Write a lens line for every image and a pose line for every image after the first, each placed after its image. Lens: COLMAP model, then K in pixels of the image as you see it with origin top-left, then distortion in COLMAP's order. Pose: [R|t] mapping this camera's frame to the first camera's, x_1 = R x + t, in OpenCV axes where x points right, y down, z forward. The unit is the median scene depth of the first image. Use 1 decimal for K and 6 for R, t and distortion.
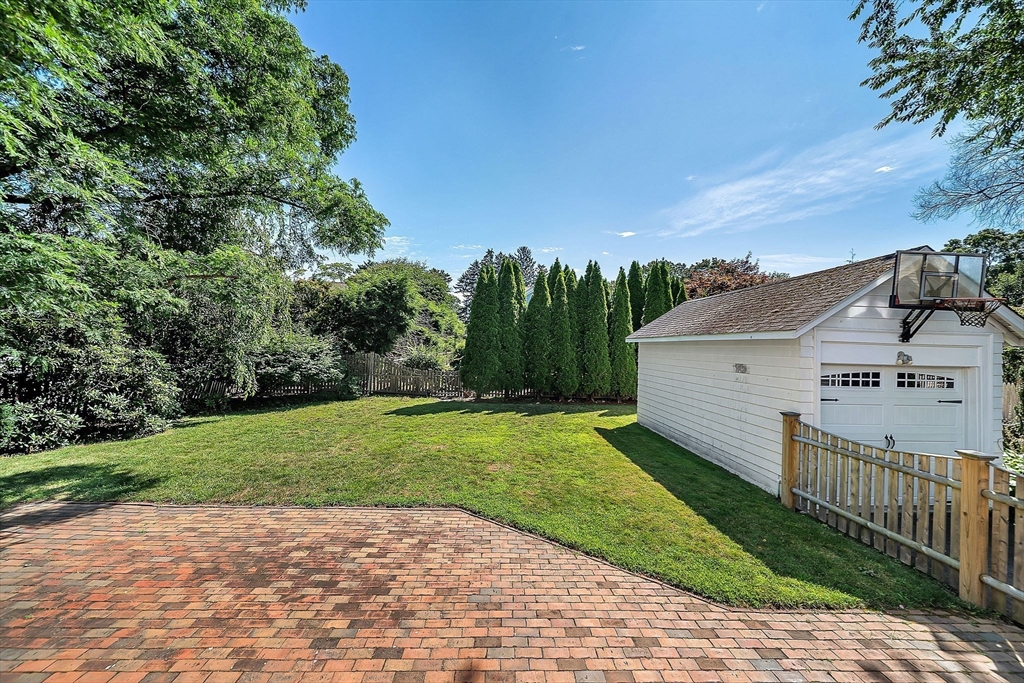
lens RADIAL K [[367.5, 0, 509.4], [0, 367.5, 343.4], [0, 0, 1]] dist [-0.001166, -0.000190]
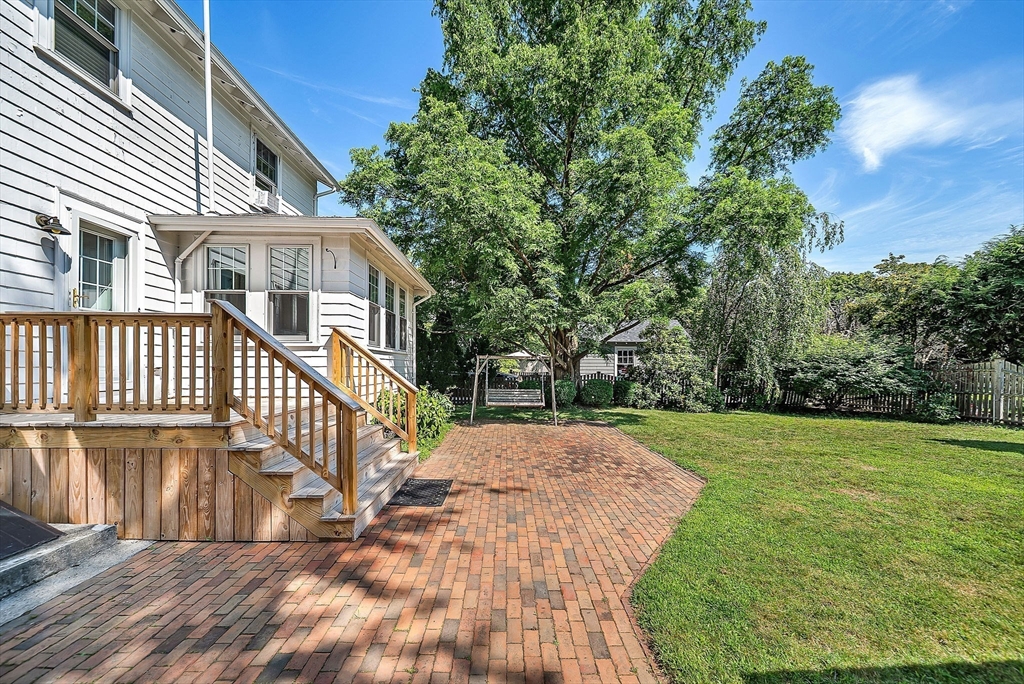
lens RADIAL K [[367.5, 0, 510.6], [0, 367.5, 366.5], [0, 0, 1]] dist [-0.001166, -0.000190]
pose [[-0.013151, -0.018274, -0.999747, 1.105571], [0.001489, 0.999832, -0.018295, 0.187989], [0.999912, -0.001729, -0.013122, 0.603695]]
